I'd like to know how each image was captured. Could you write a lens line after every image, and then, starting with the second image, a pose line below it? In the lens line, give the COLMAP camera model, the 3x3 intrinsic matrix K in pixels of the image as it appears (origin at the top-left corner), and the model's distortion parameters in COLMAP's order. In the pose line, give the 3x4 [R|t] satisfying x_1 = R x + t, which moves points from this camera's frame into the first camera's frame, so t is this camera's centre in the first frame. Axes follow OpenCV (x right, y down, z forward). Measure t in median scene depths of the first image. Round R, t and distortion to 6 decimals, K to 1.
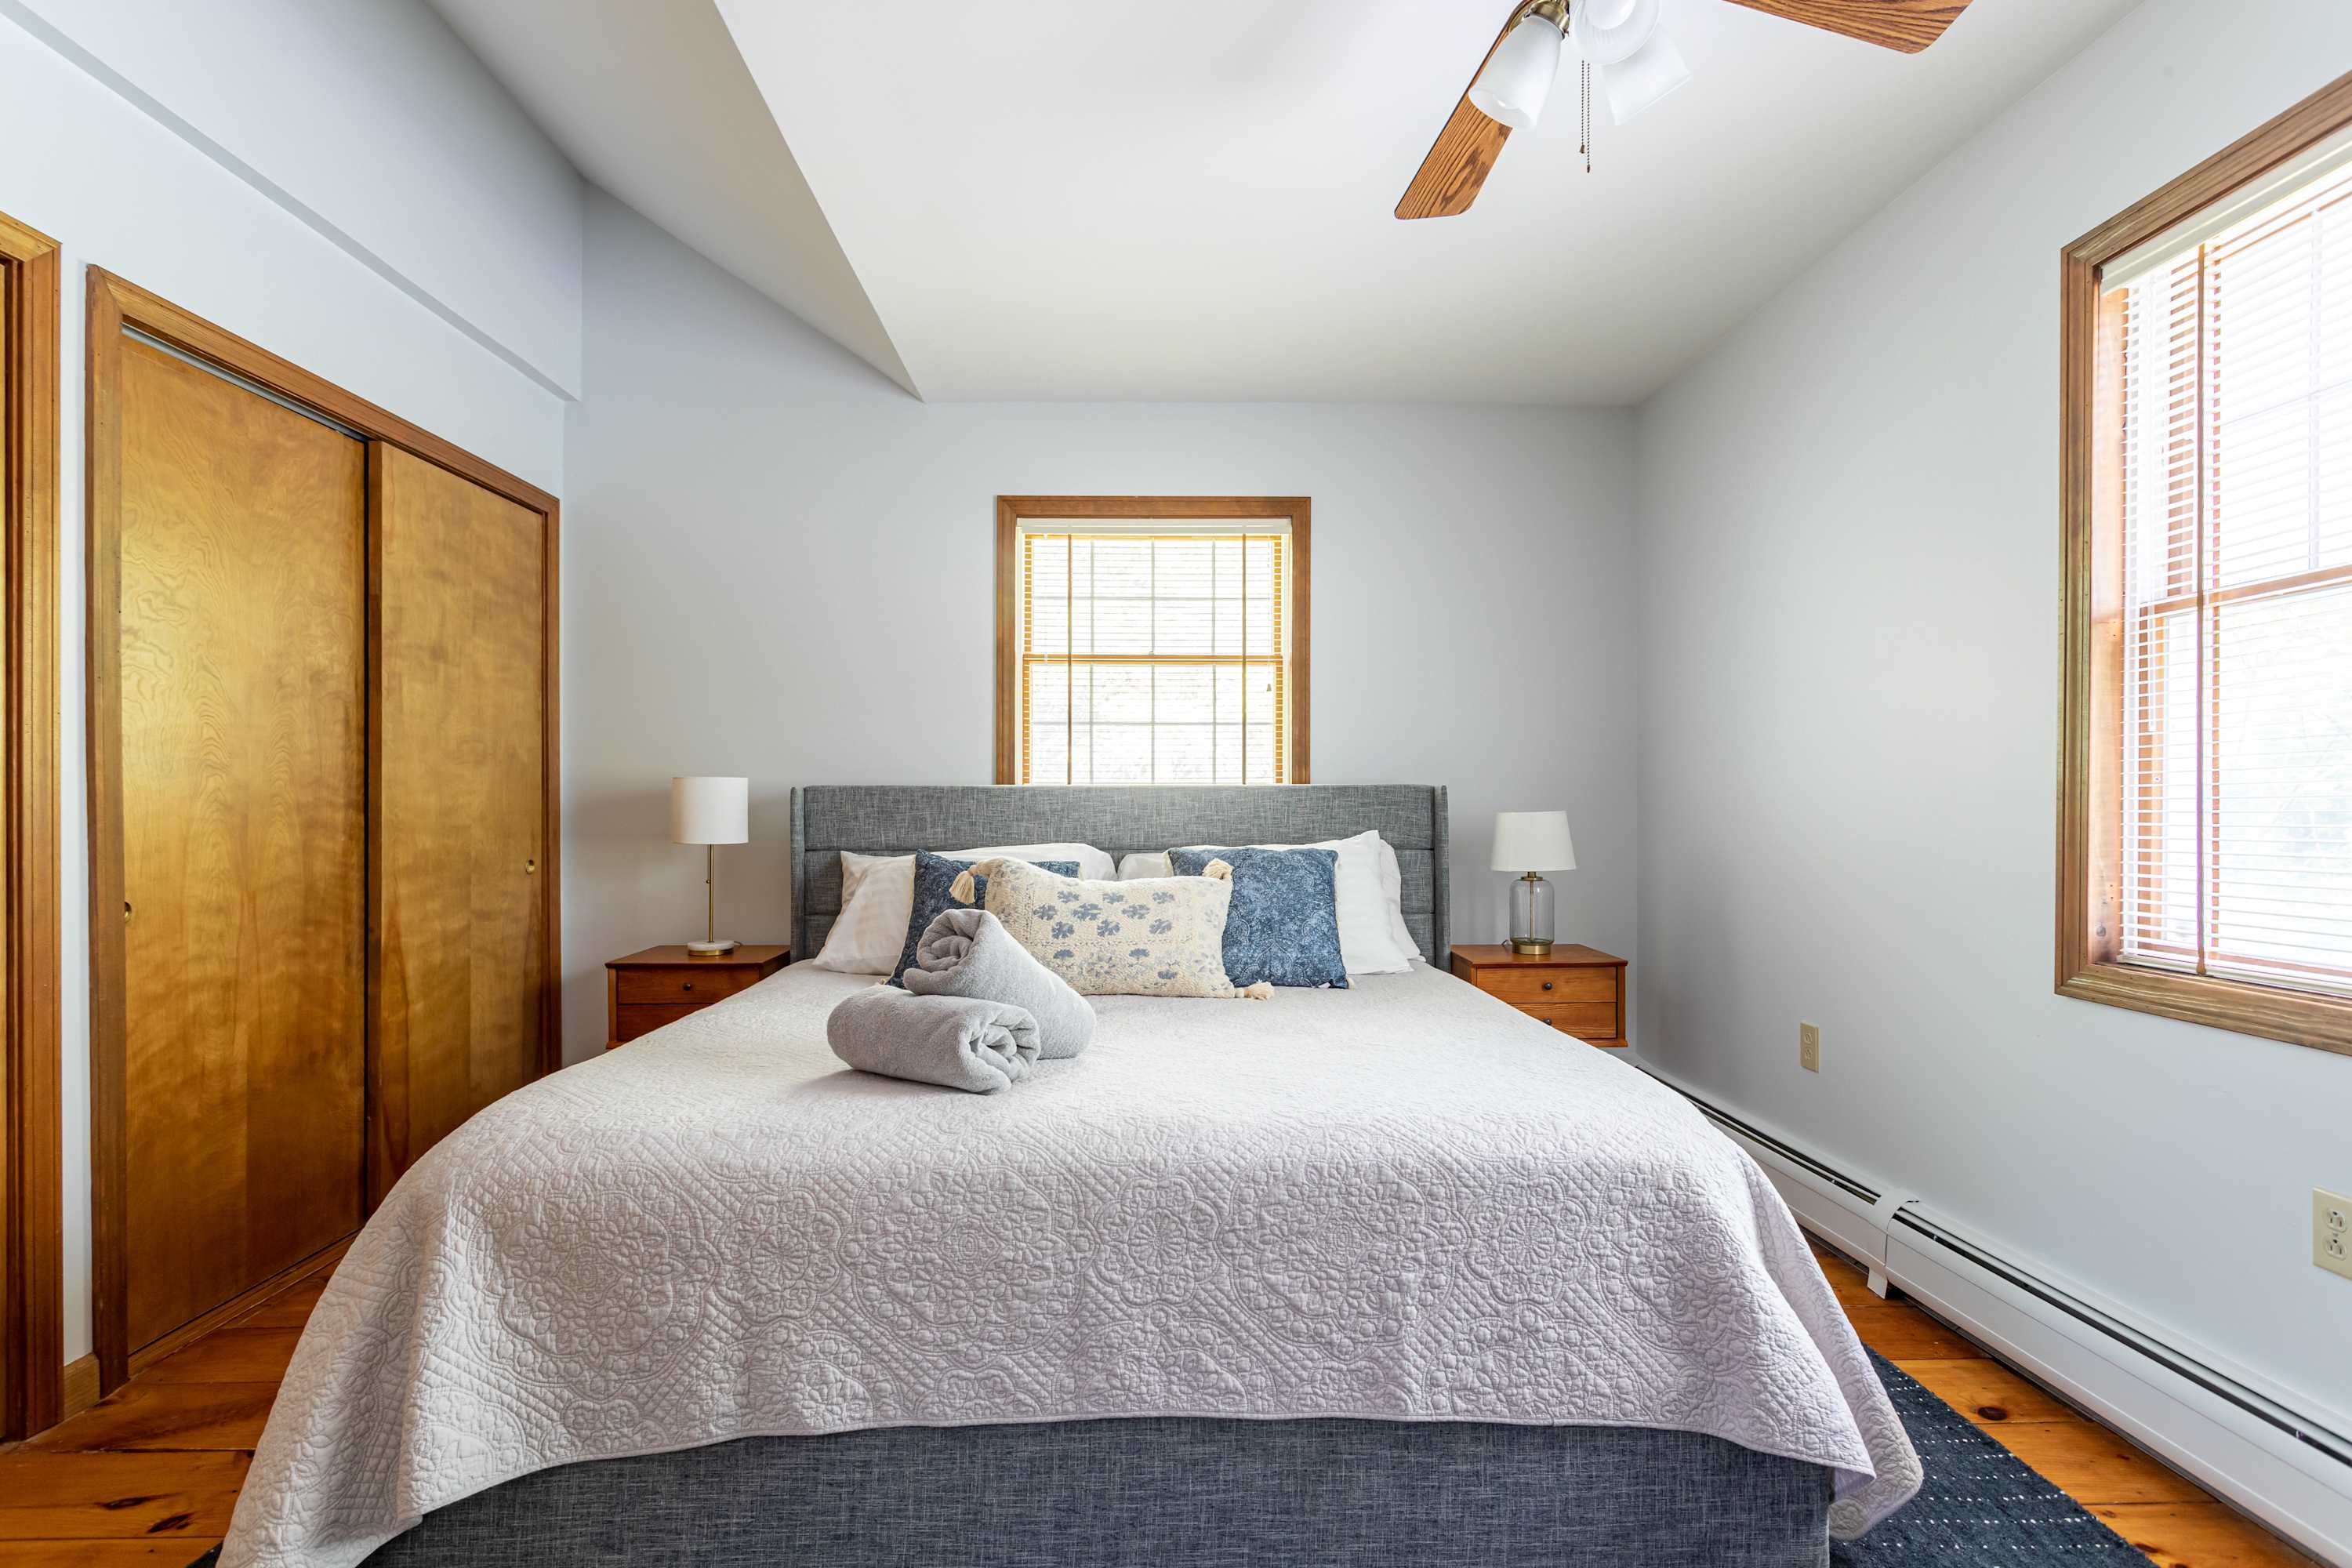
lens RADIAL K [[1141.8, 0, 1163.1], [0, 1141.8, 798.4], [0, 0, 1]] dist [0.000832, 0.001321]
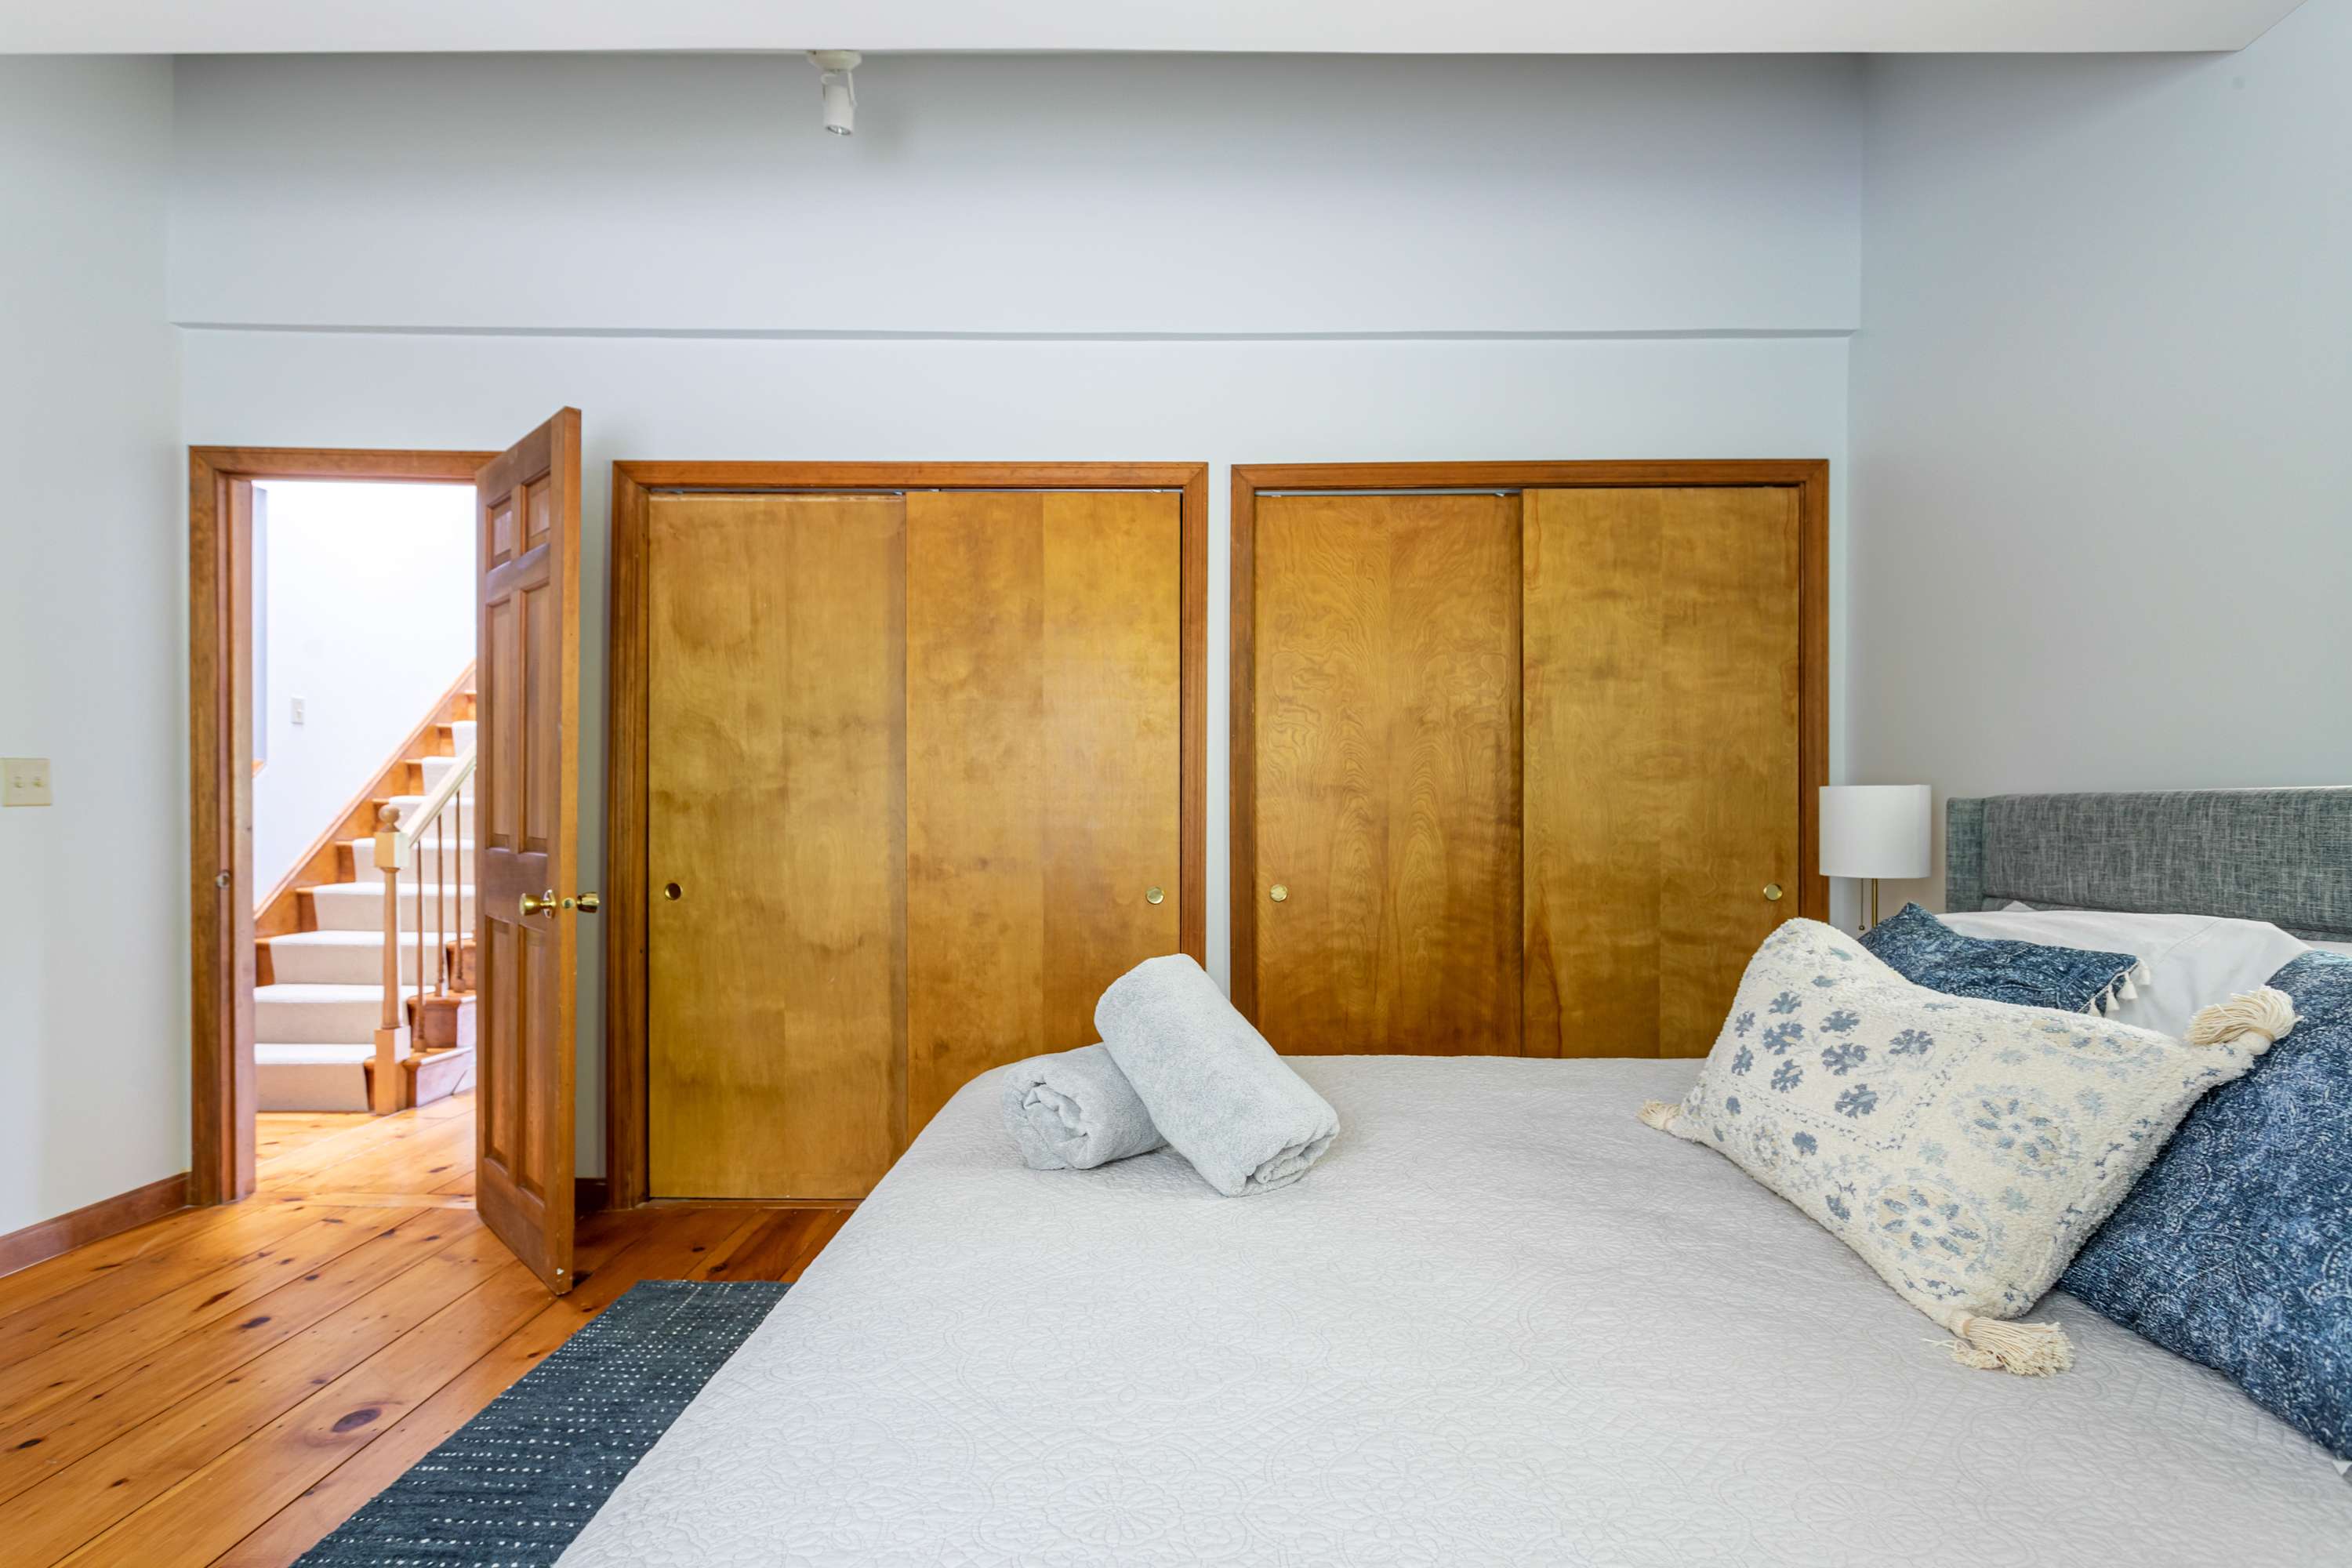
lens RADIAL K [[1141.8, 0, 1150.4], [0, 1141.8, 812.3], [0, 0, 1]] dist [0.000832, 0.001321]
pose [[-0.031672, -0.000563, -0.999498, 0.439321], [0.000442, 1.000000, -0.000577, -0.001954], [0.999498, -0.000460, -0.031672, 0.701954]]
